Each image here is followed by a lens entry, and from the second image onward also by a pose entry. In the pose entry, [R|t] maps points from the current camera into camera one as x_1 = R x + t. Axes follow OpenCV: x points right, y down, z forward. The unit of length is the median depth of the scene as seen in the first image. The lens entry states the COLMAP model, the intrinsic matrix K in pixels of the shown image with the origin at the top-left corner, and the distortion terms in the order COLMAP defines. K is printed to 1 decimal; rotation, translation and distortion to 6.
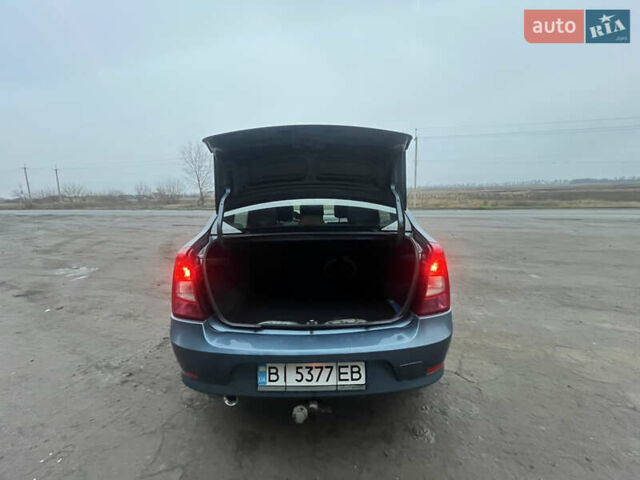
lens RADIAL K [[253.6, 0, 320.0], [0, 253.6, 240.0], [0, 0, 1]] dist [-0.000479, 0.000092]
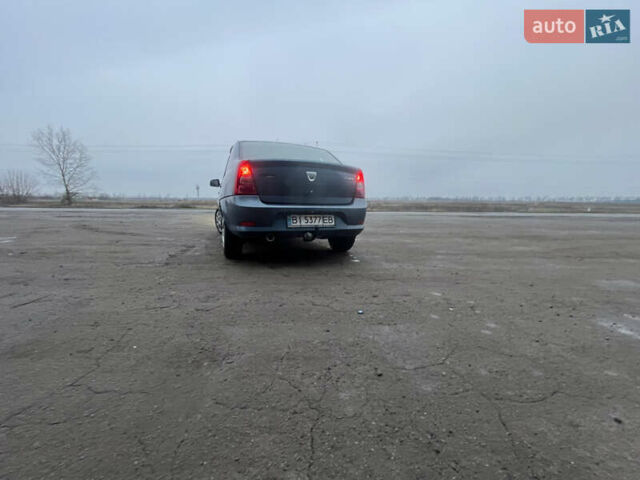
lens RADIAL K [[262.5, 0, 320.0], [0, 262.5, 240.0], [0, 0, 1]] dist [0.000023, 0.000167]
pose [[0.927586, -0.029722, 0.372425, -0.787486], [0.048313, 0.998003, -0.040684, 0.779946], [-0.370472, 0.055731, 0.927170, -1.054569]]
